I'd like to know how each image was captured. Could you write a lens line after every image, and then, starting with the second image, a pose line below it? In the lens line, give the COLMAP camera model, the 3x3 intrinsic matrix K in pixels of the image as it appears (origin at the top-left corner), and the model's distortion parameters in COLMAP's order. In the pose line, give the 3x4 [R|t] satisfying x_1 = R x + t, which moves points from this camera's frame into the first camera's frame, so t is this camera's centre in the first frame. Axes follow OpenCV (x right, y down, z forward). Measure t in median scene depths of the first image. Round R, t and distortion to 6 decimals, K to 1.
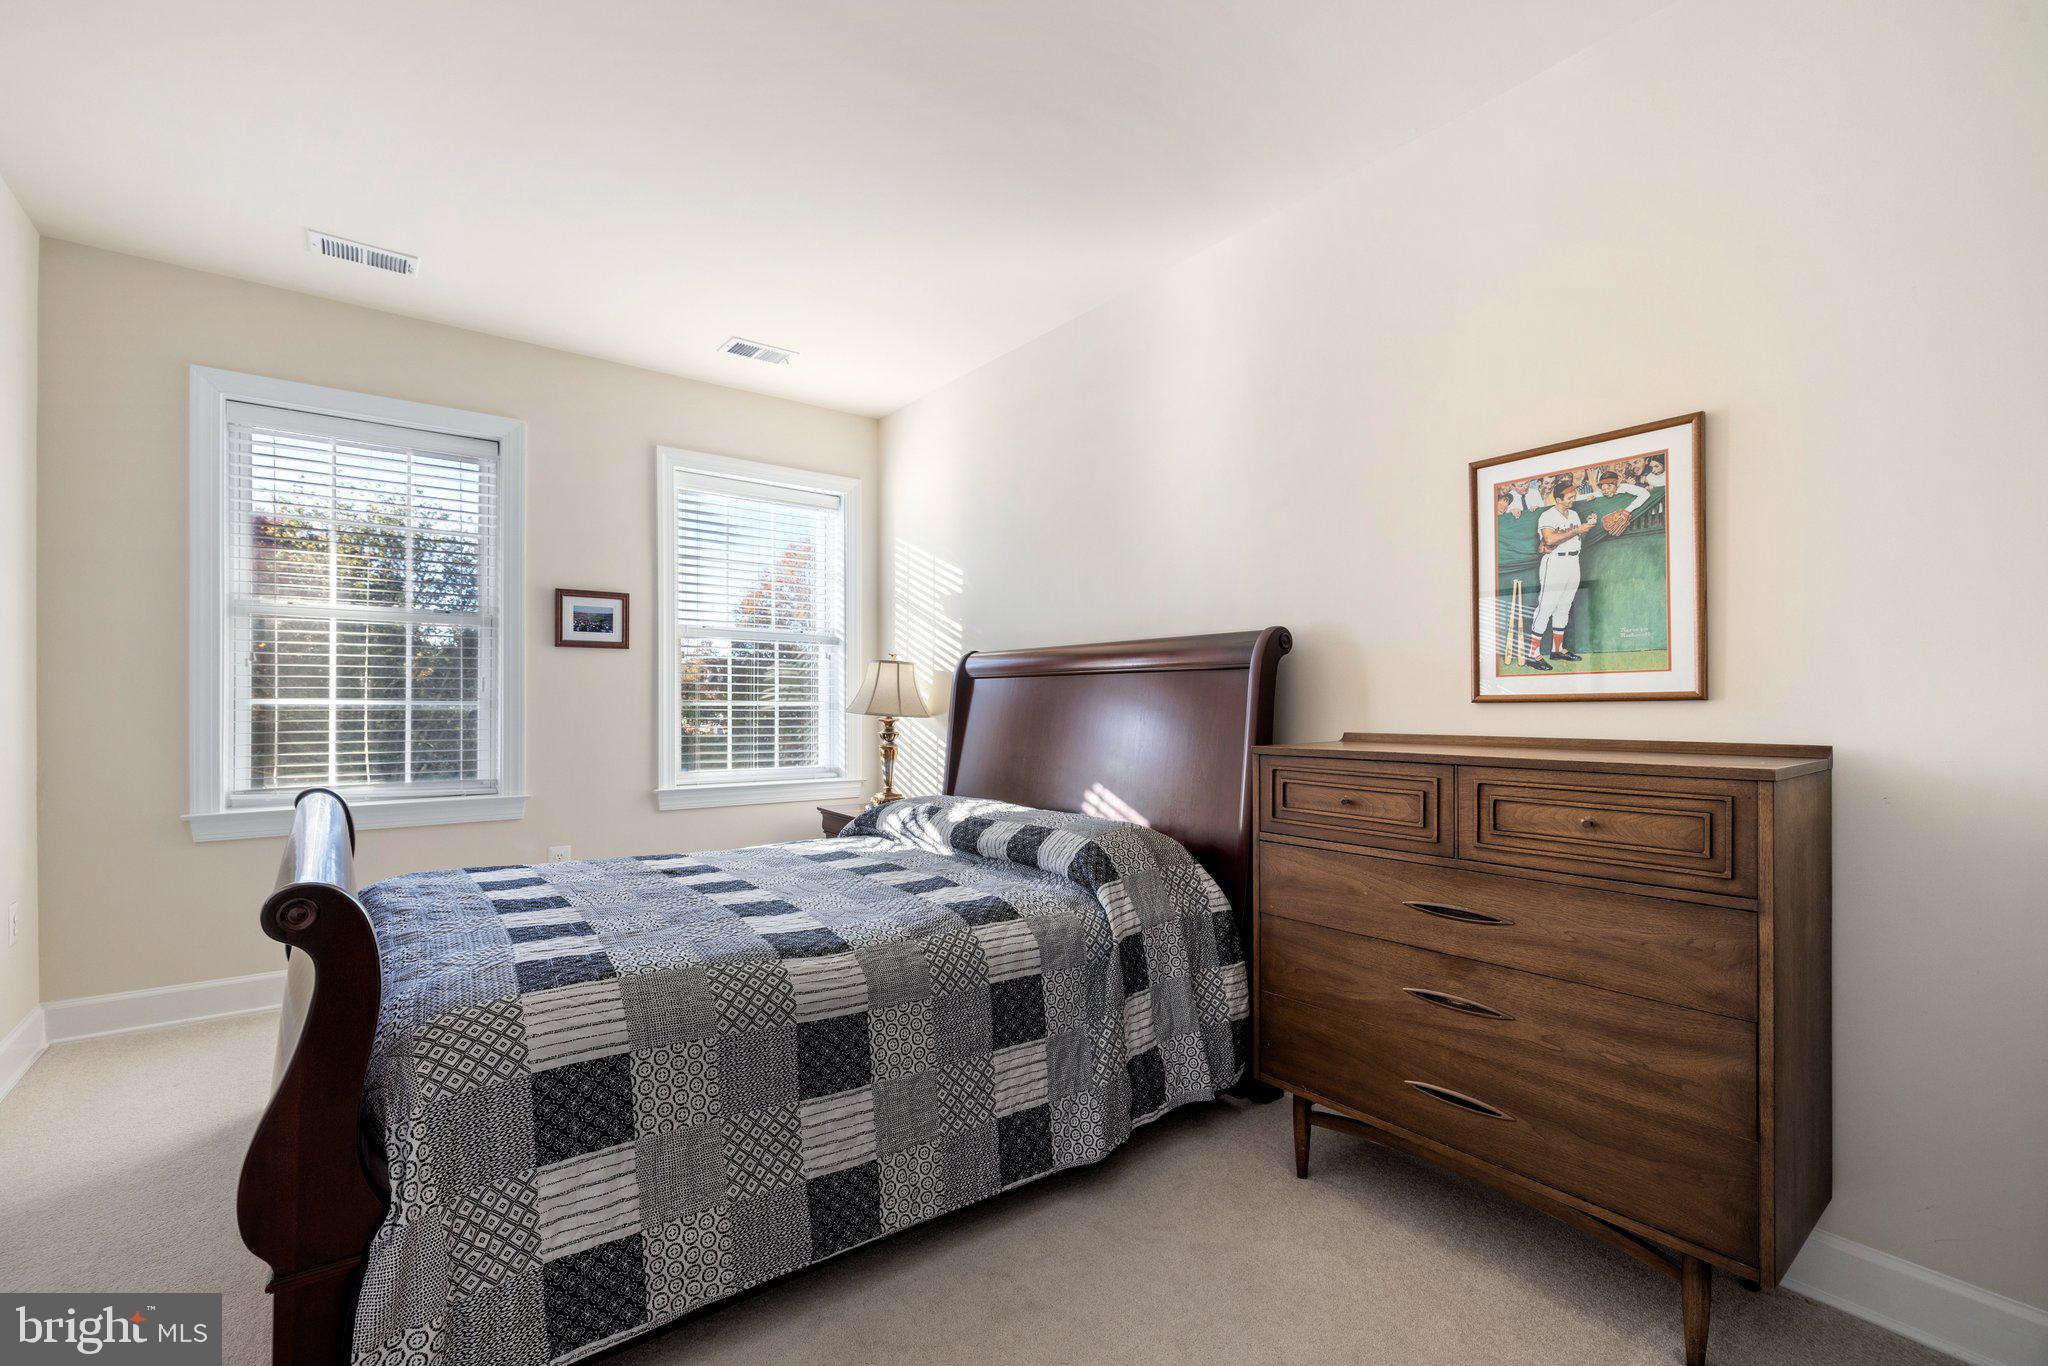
lens RADIAL K [[886.9, 0, 1026.0], [0, 886.9, 705.1], [0, 0, 1]] dist [0.000627, 0.000004]
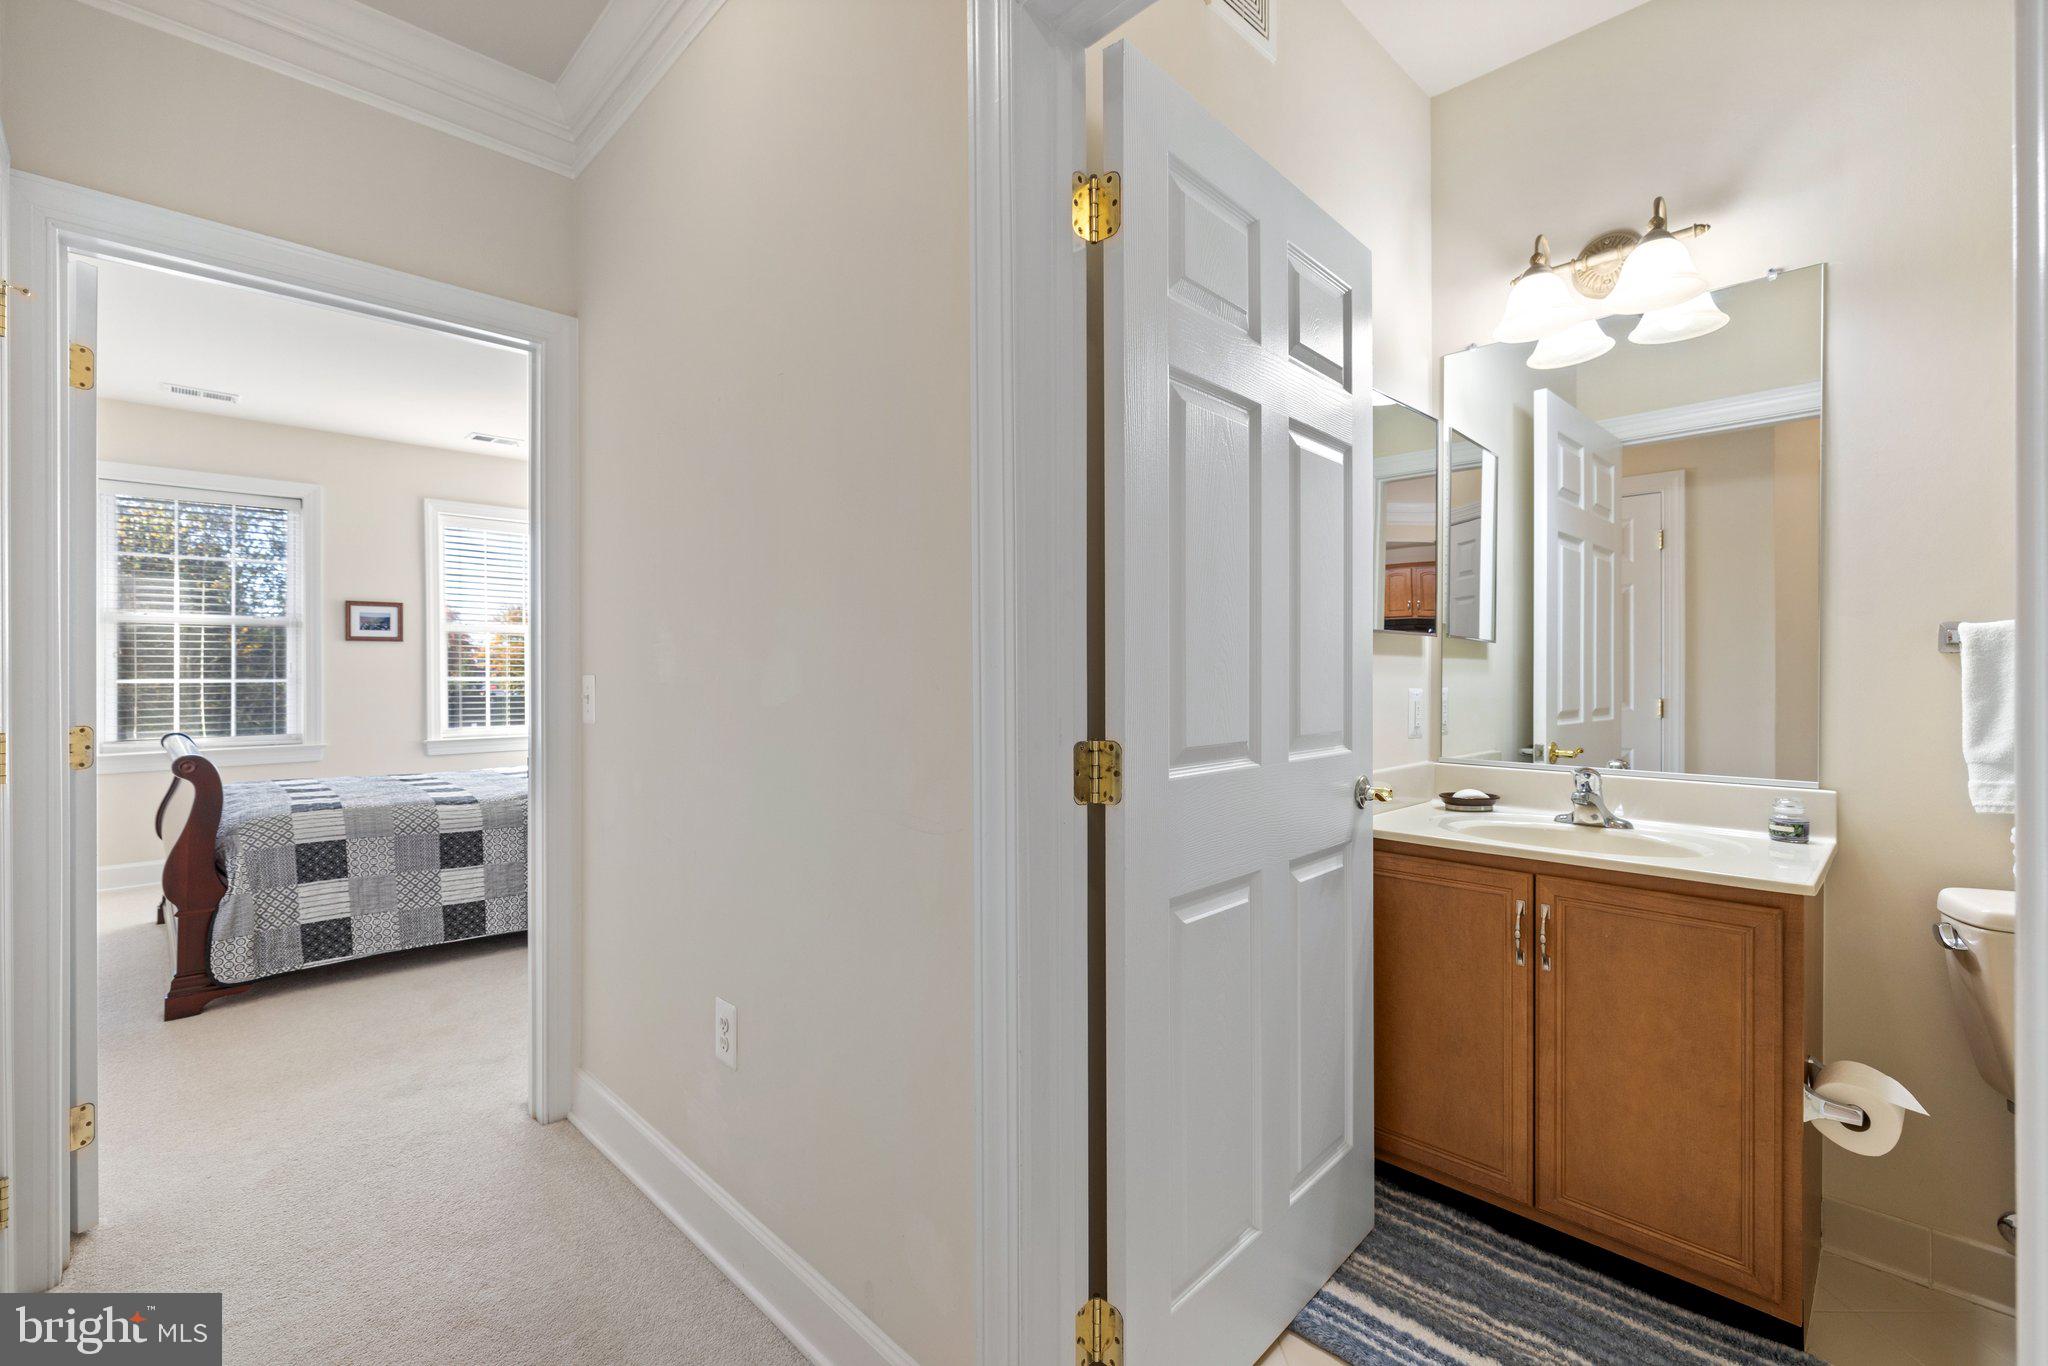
lens RADIAL K [[865.8, 0, 998.6], [0, 865.8, 673.2], [0, 0, 1]] dist [0.000672, -0.000045]
pose [[0.993193, -0.008638, 0.116155, 0.579808], [0.009124, 0.999952, -0.003656, 0.001665], [-0.116118, 0.004690, 0.993224, -0.839026]]
